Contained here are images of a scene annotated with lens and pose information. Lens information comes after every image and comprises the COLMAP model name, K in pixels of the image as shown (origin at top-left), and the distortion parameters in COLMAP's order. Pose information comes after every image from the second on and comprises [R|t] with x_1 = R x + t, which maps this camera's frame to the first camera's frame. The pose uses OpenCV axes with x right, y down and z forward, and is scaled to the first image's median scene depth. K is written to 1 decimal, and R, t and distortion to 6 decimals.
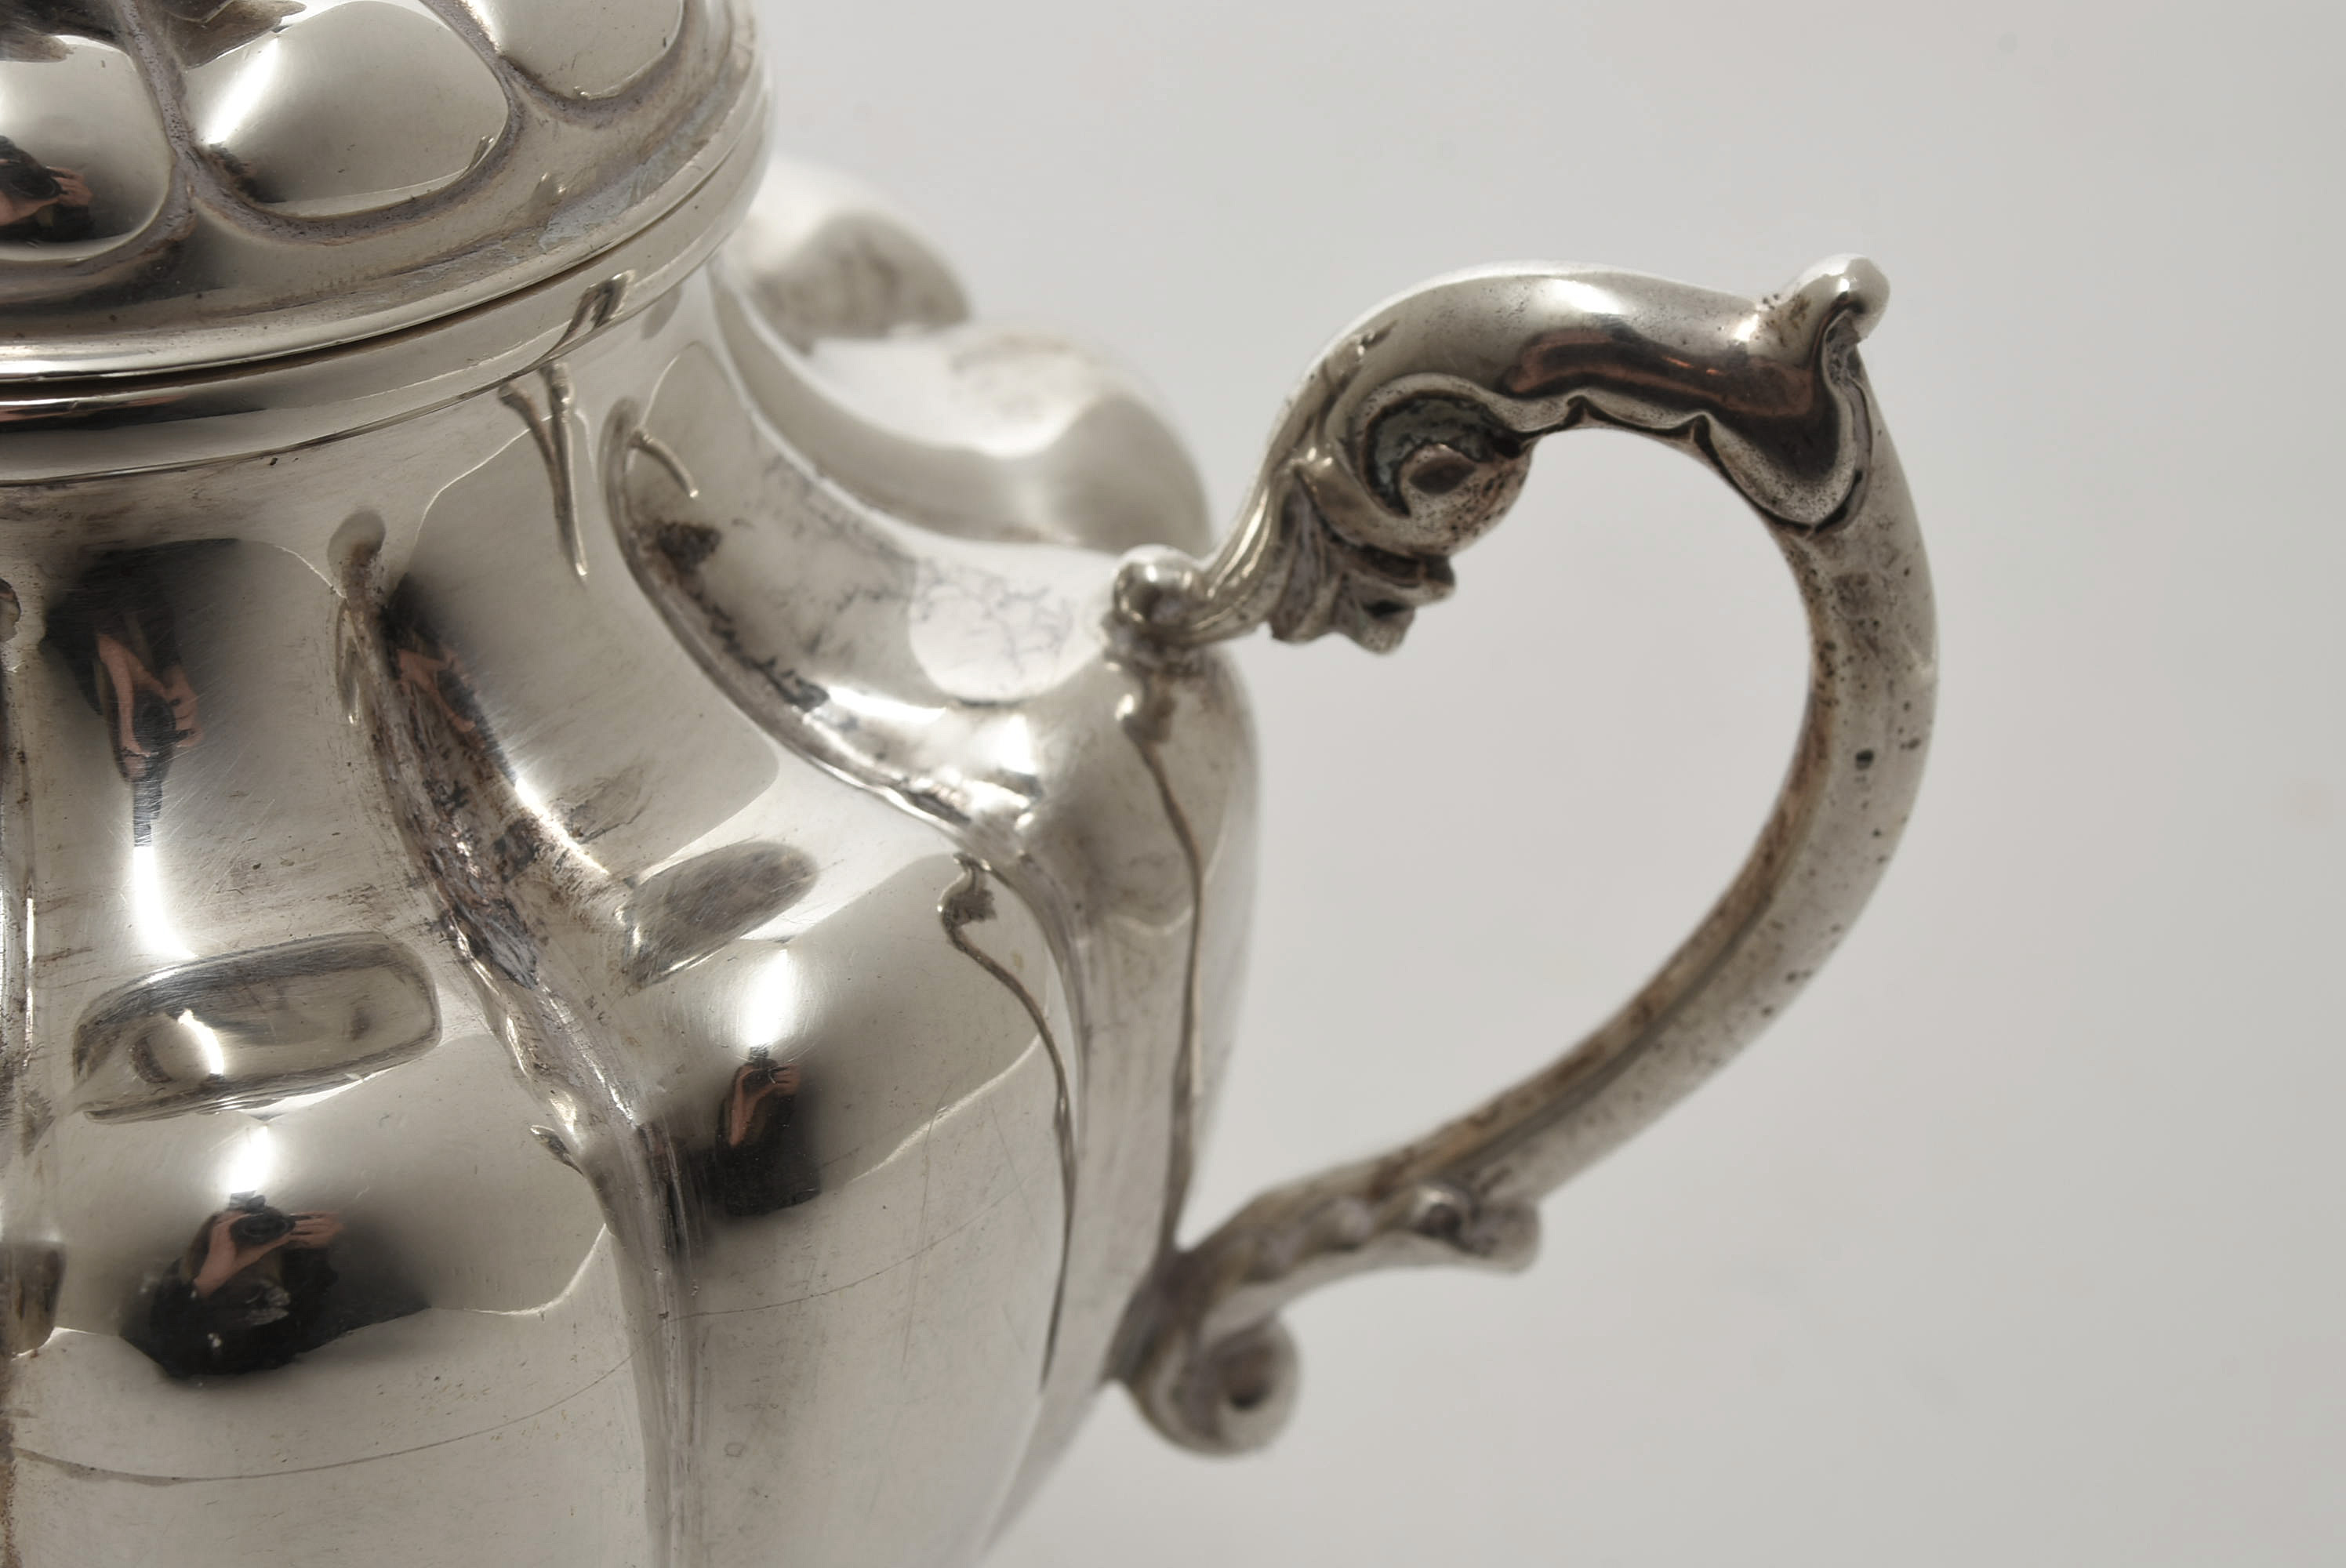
lens RADIAL K [[4912.3, 0, 1173.0], [0, 4912.3, 784.0], [0, 0, 1]] dist [-0.050317, 0.006845]
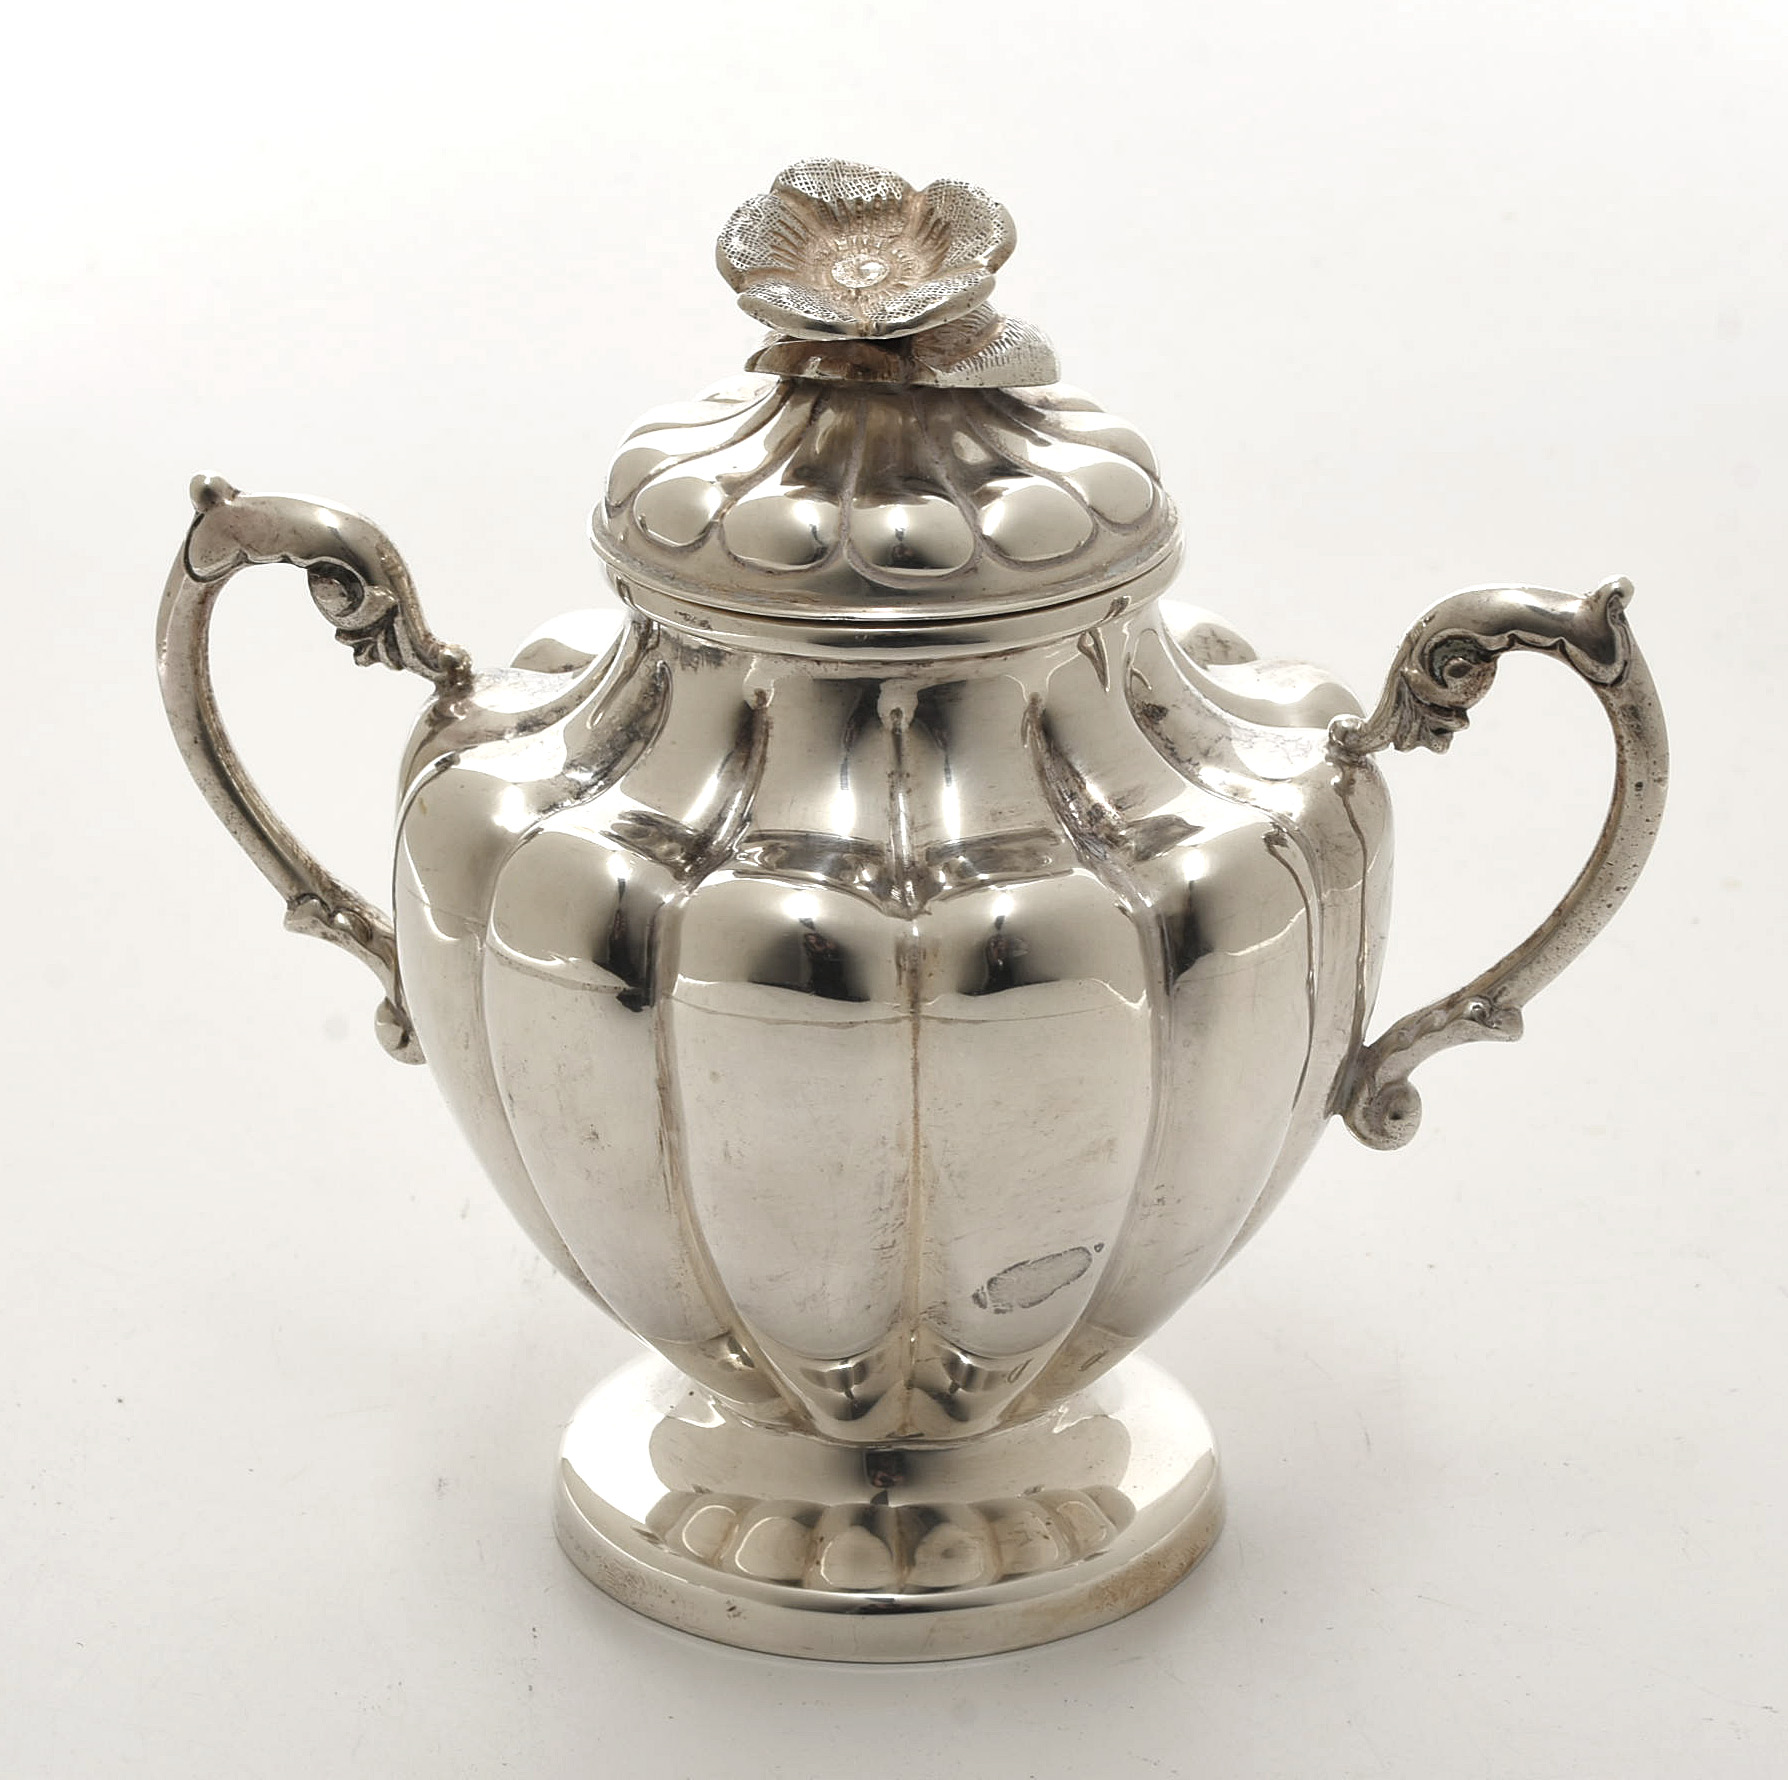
lens RADIAL K [[6283.1, 0, 894.0], [0, 6283.1, 890.0], [0, 0, 1]] dist [-0.041515, -2.622674]
pose [[0.996564, -0.025924, -0.078661, 0.016399], [0.010919, 0.982585, -0.185492, 0.633359], [0.082100, 0.183996, 0.979492, -2.118659]]
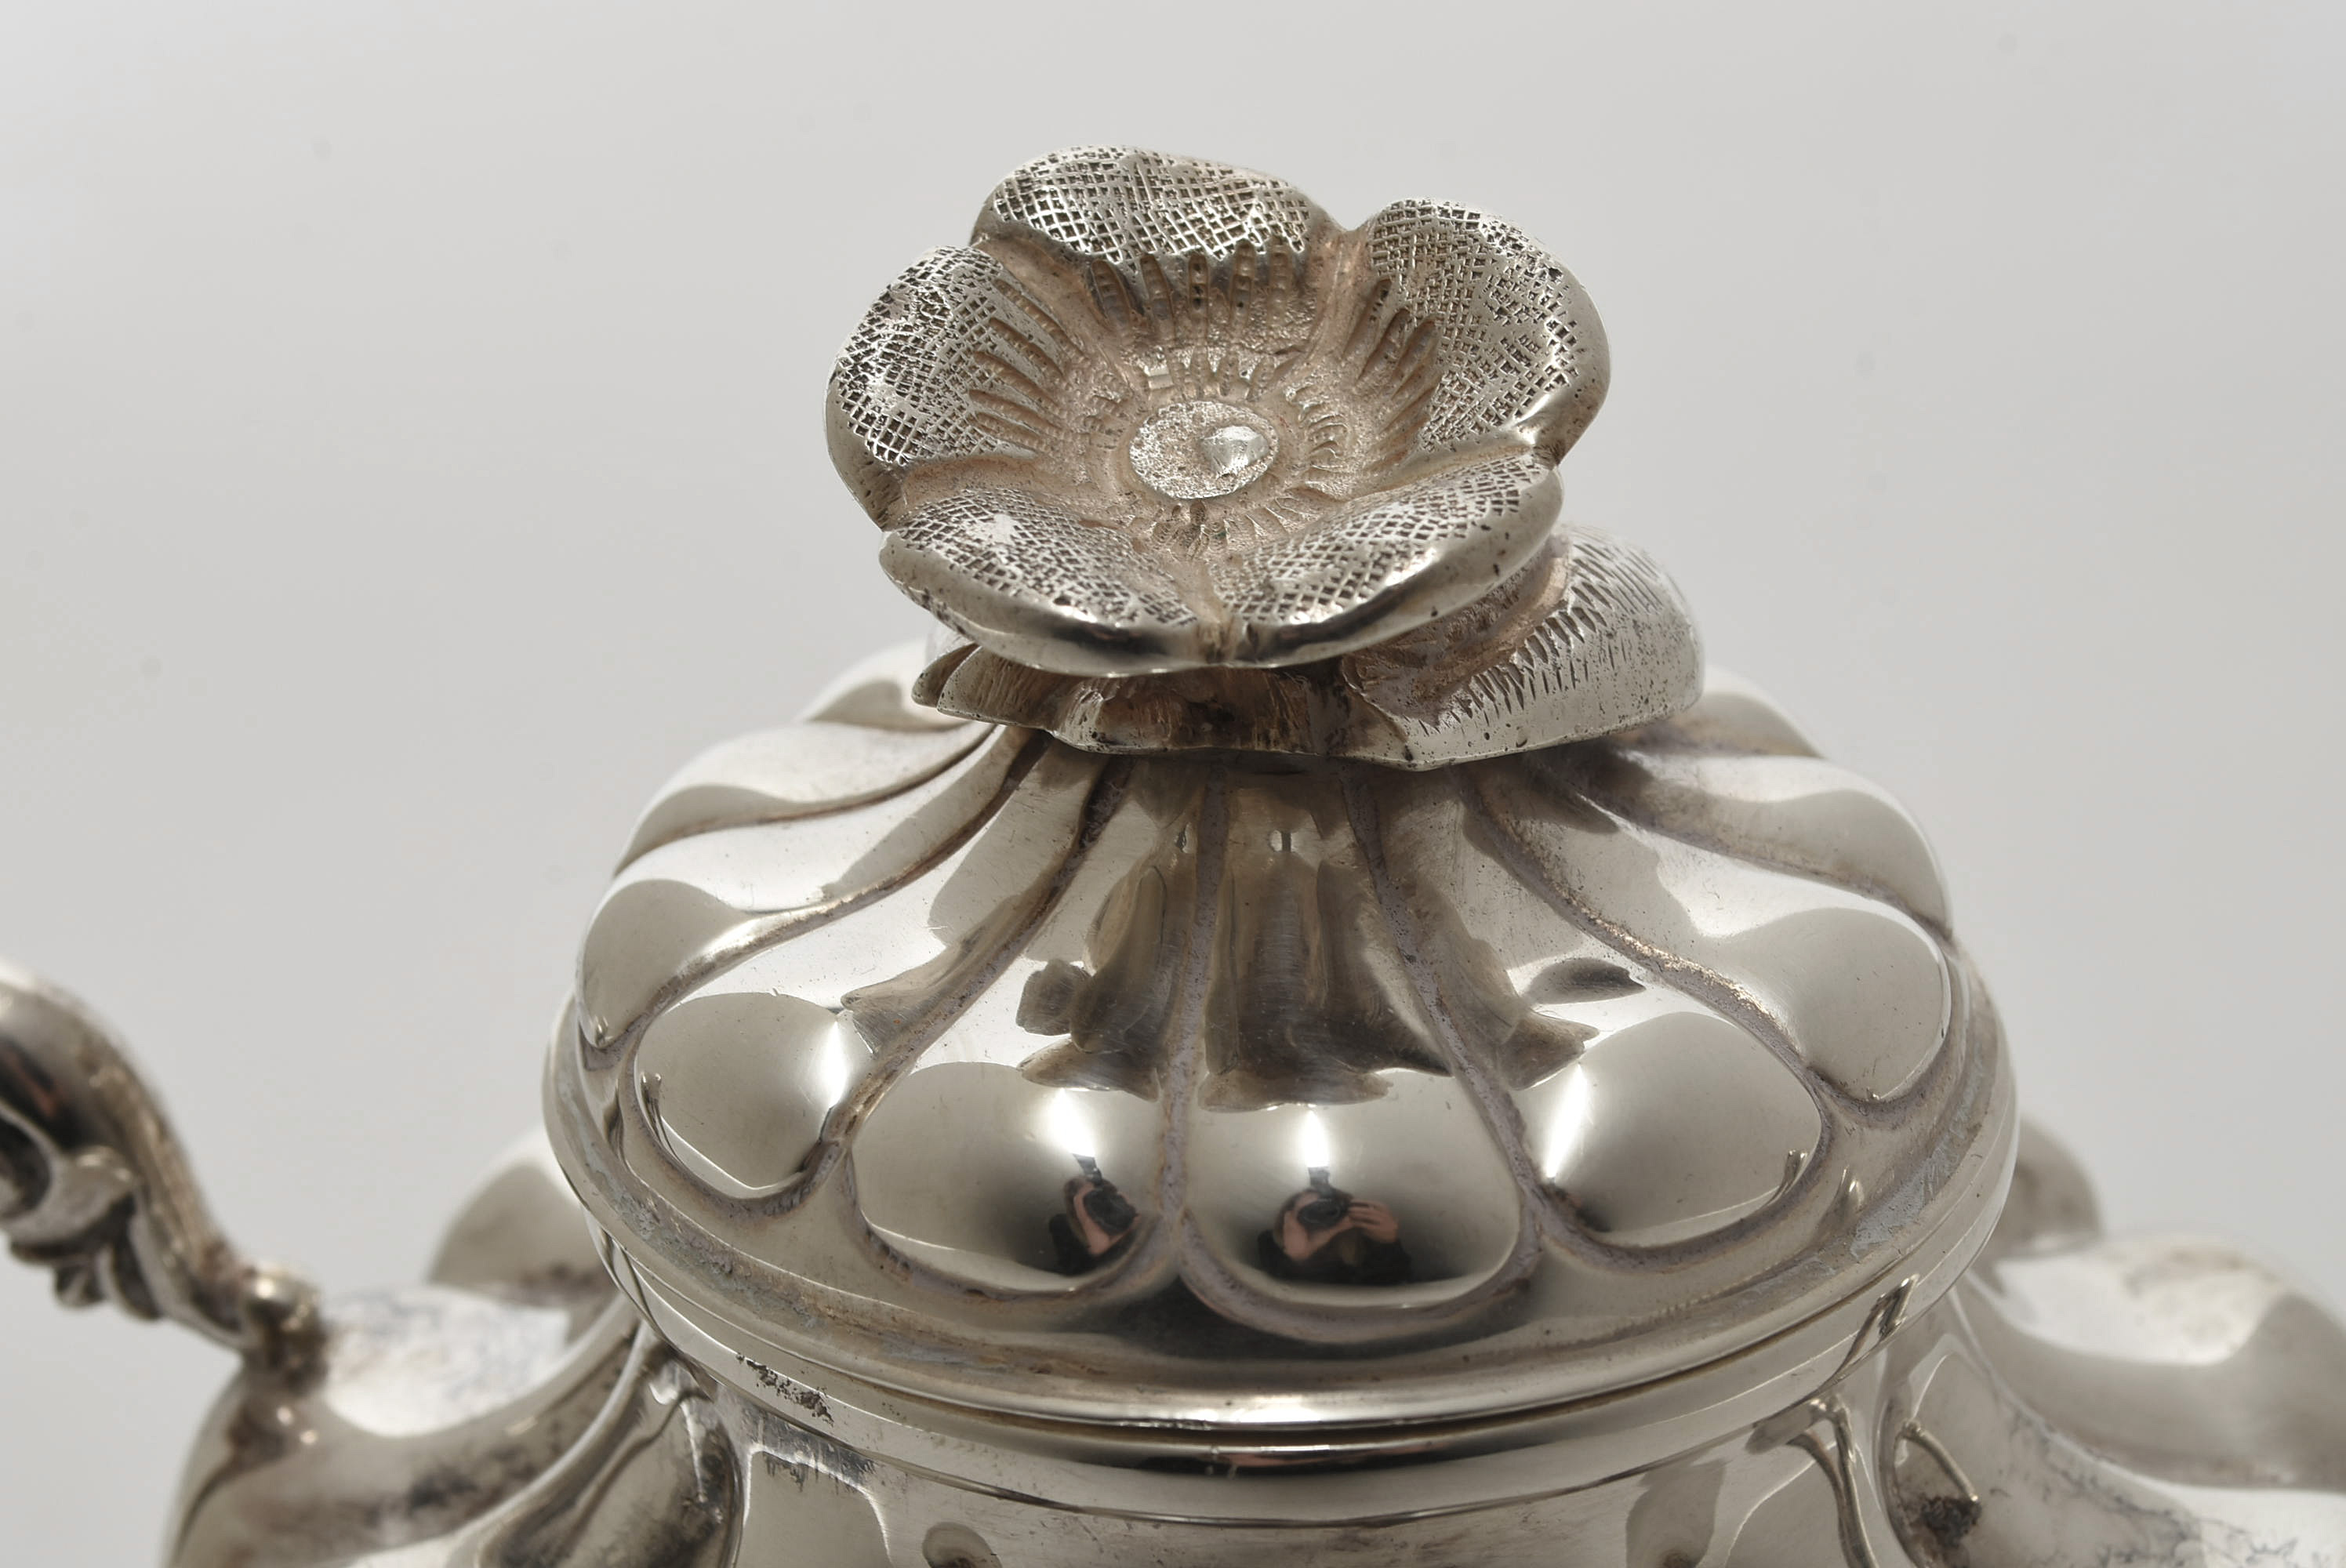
lens RADIAL K [[4912.3, 0, 1173.0], [0, 4912.3, 784.0], [0, 0, 1]] dist [-0.050317, 0.006845]
pose [[0.994901, -0.035428, -0.094431, -0.159645], [0.024797, 0.993459, -0.111466, -0.091571], [0.097763, 0.108556, 0.989271, -0.012732]]
